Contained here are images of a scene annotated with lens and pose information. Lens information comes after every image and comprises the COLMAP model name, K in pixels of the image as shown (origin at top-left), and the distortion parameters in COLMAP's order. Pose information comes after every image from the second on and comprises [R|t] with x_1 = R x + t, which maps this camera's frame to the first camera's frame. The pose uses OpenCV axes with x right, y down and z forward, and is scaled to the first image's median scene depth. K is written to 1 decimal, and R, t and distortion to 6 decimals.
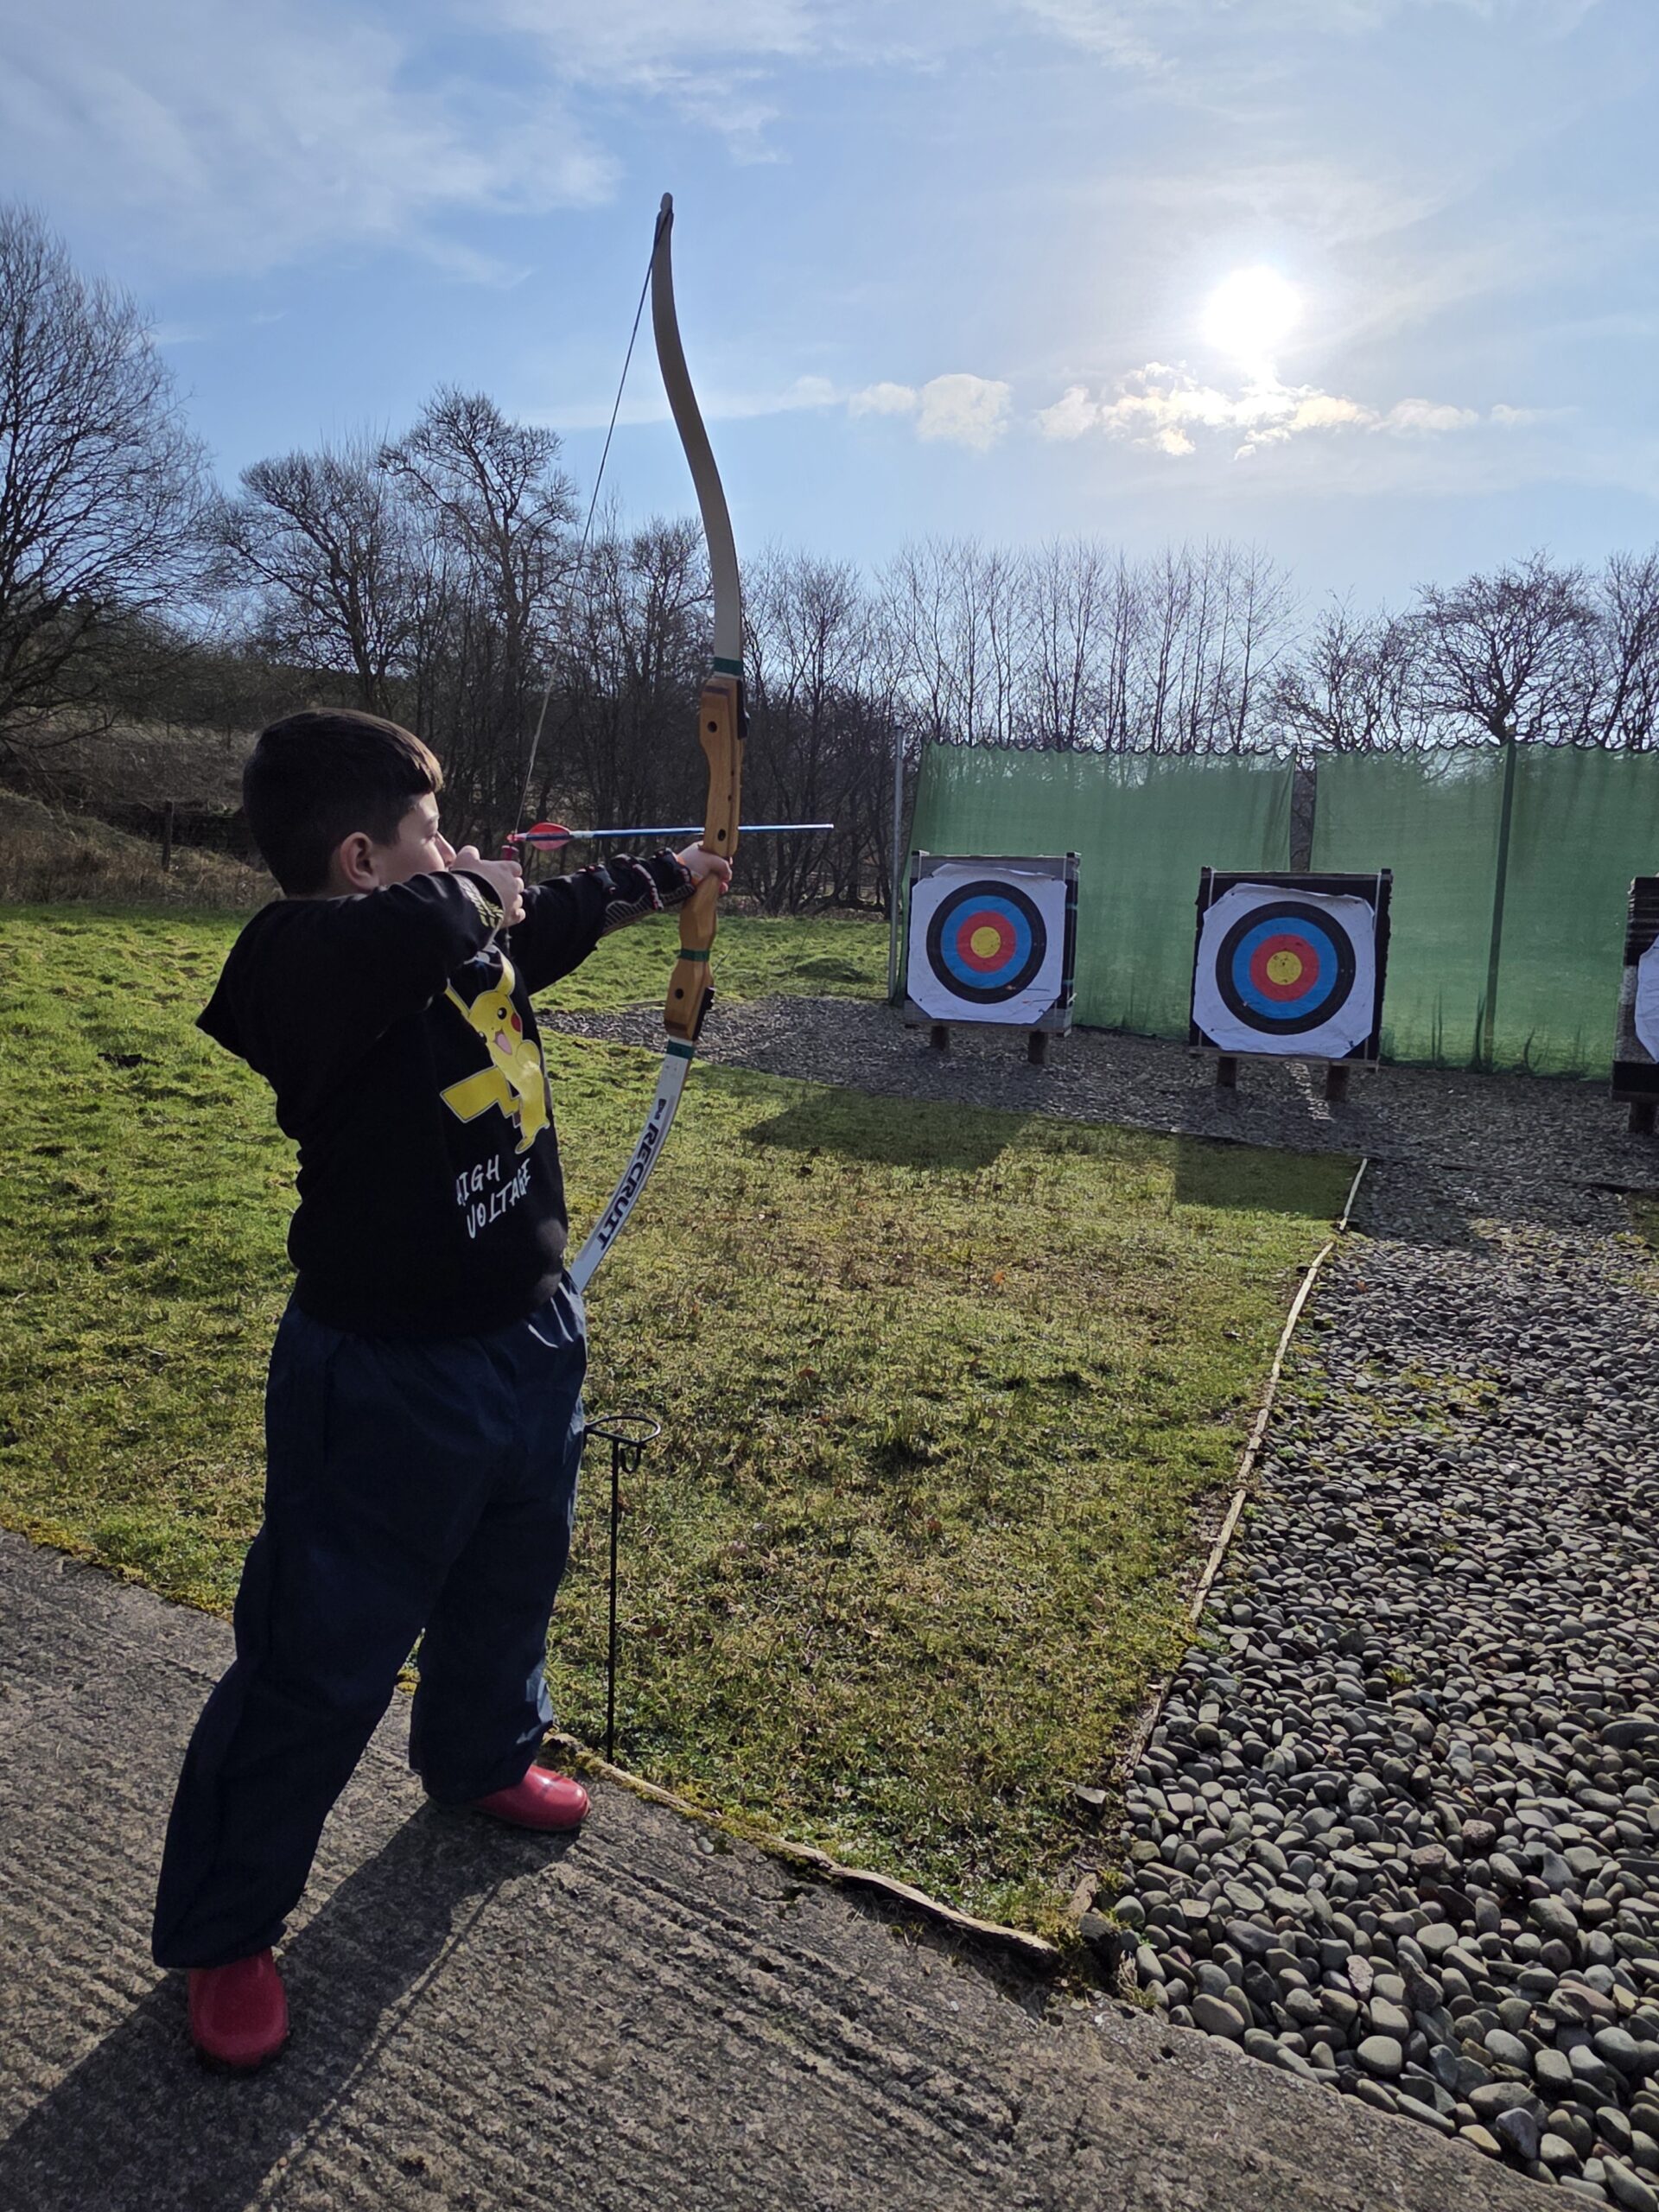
lens RADIAL K [[1323.0, 0, 832.7], [0, 1323.0, 1084.7], [0, 0, 1]] dist [0.001464, -0.003236]
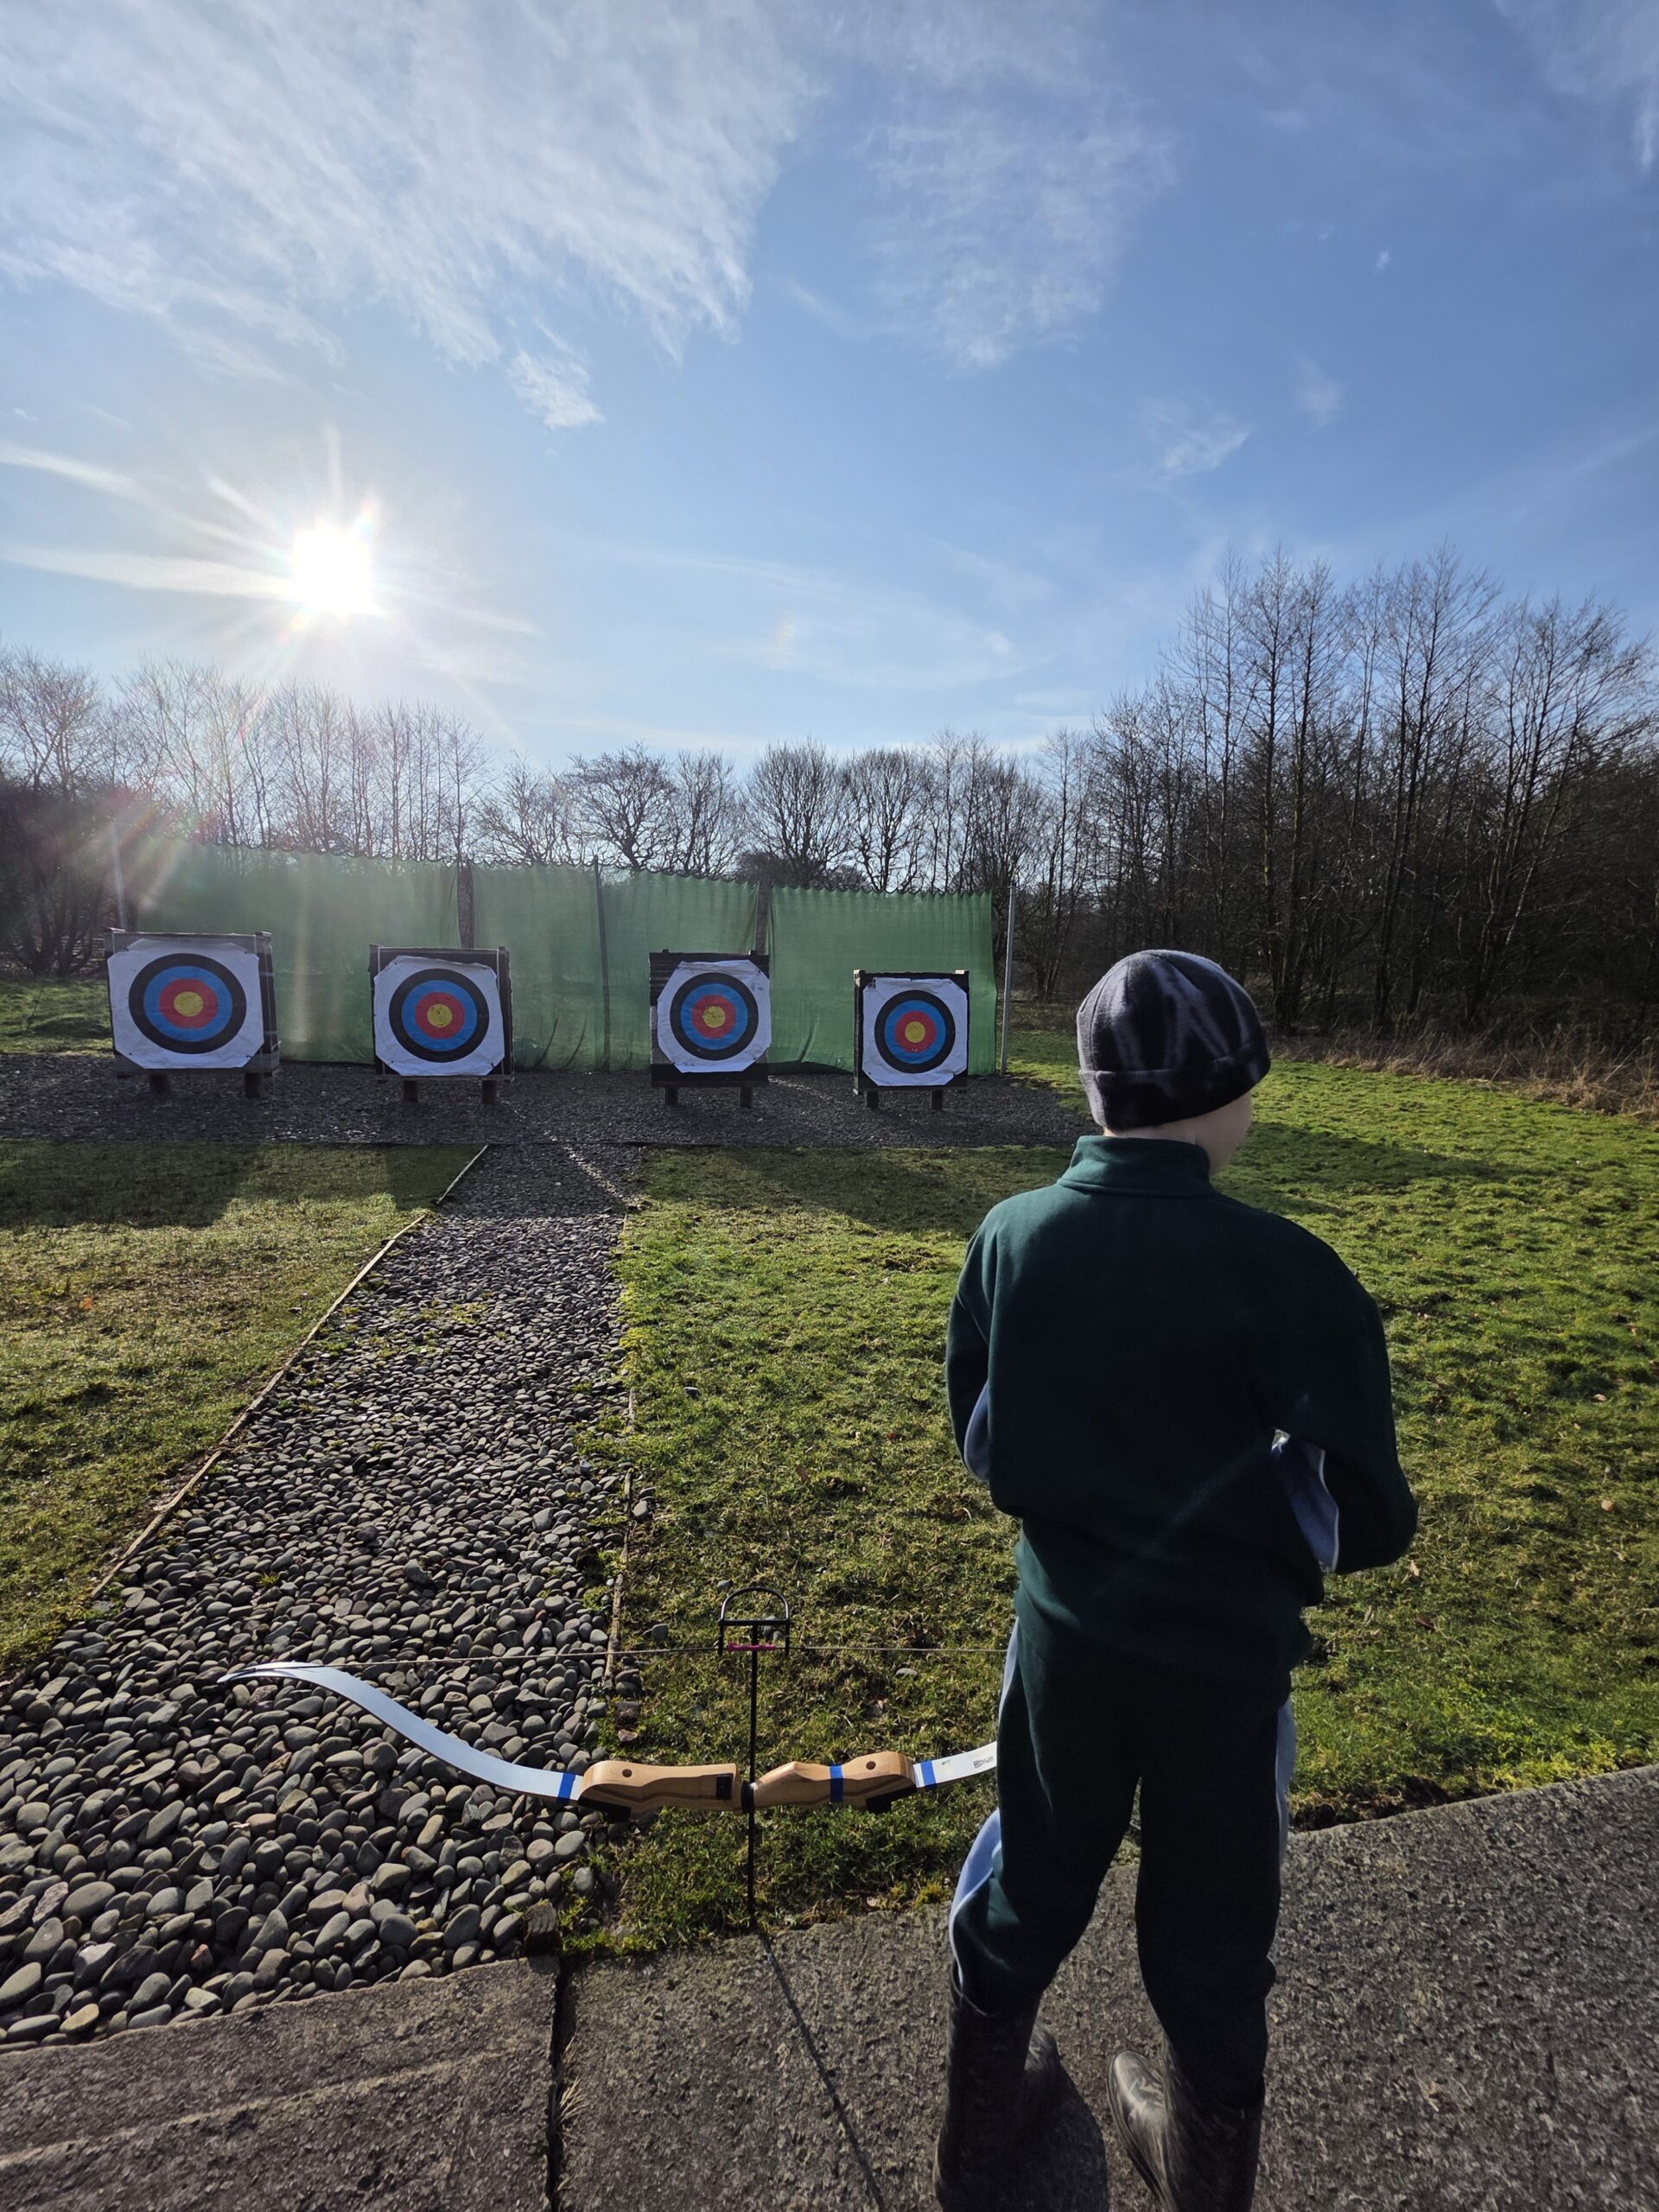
lens RADIAL K [[886.4, 0, 833.5], [0, 886.4, 1102.0], [0, 0, 1]] dist [-0.002327, 0.001447]
pose [[0.793409, -0.103566, 0.599813, 0.148989], [0.090071, 0.994546, 0.052580, -0.011432], [-0.601988, 0.012308, 0.798411, -0.026881]]
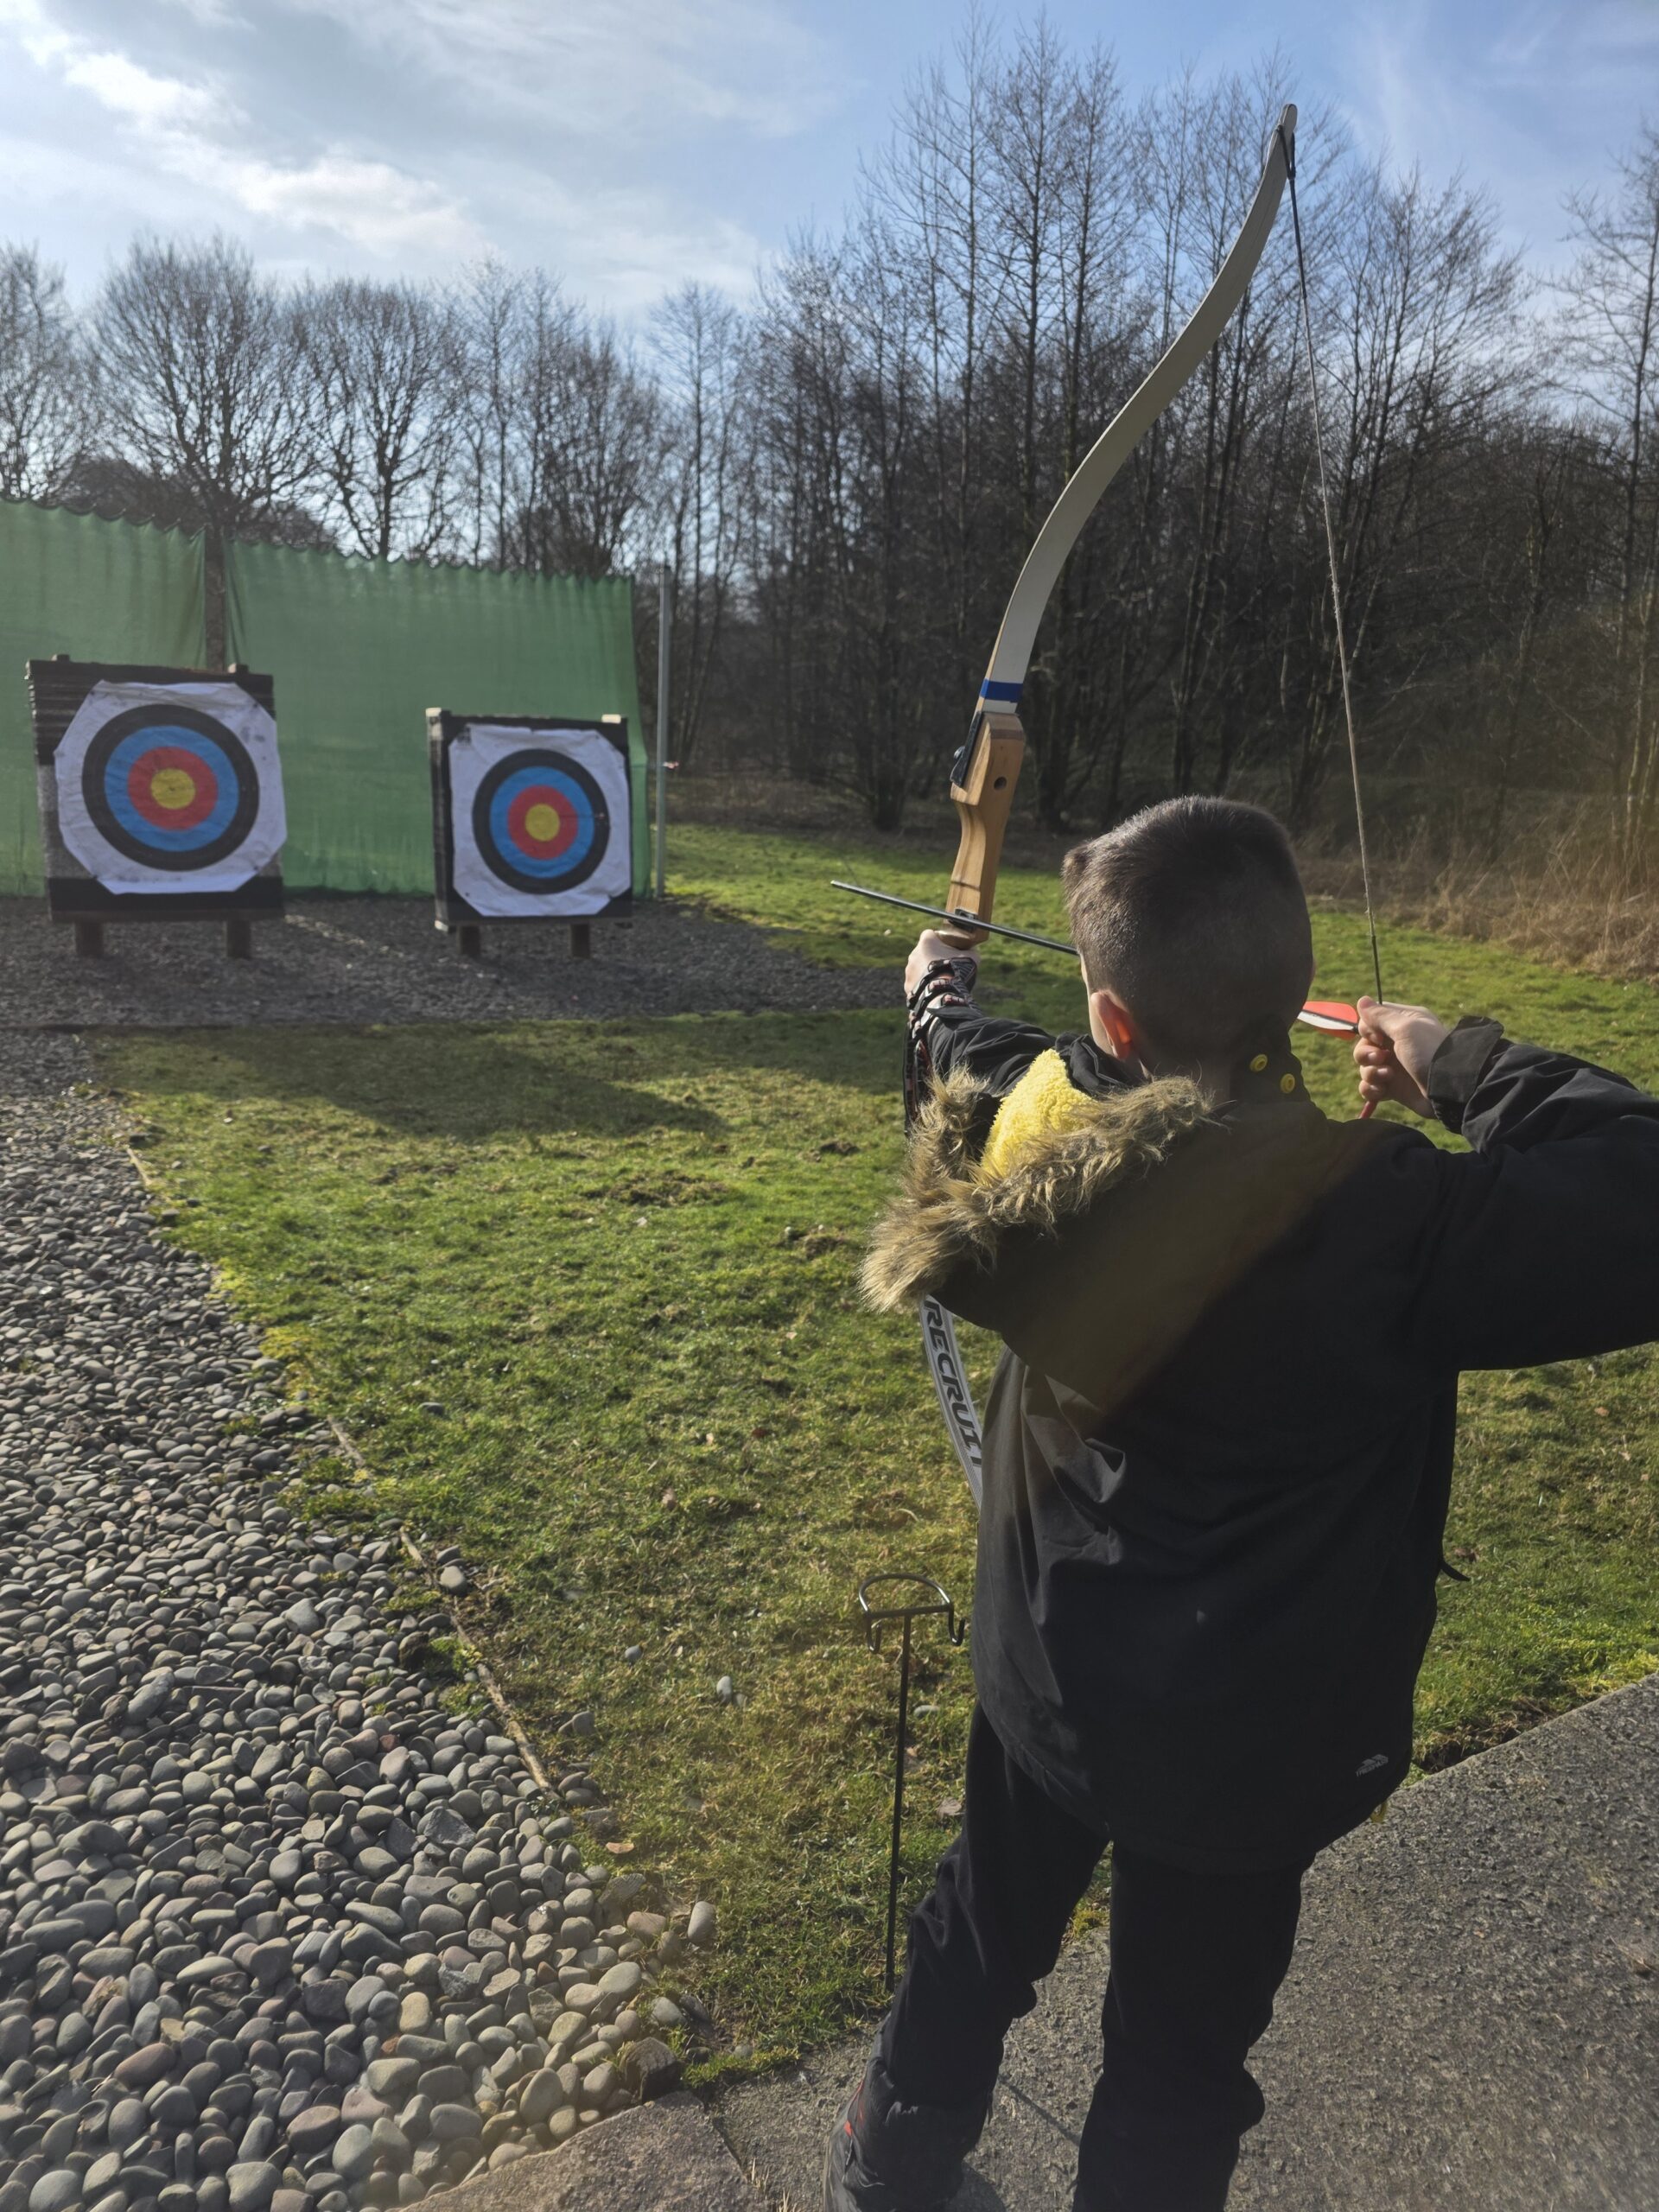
lens RADIAL K [[1506.8, 0, 821.6], [0, 1506.8, 1111.0], [0, 0, 1]] dist [0.055053, -0.049664]
pose [[0.546521, -0.206340, 0.811627, 0.033702], [0.086890, 0.977911, 0.190106, -0.020164], [-0.832926, -0.033374, 0.552377, 0.022012]]
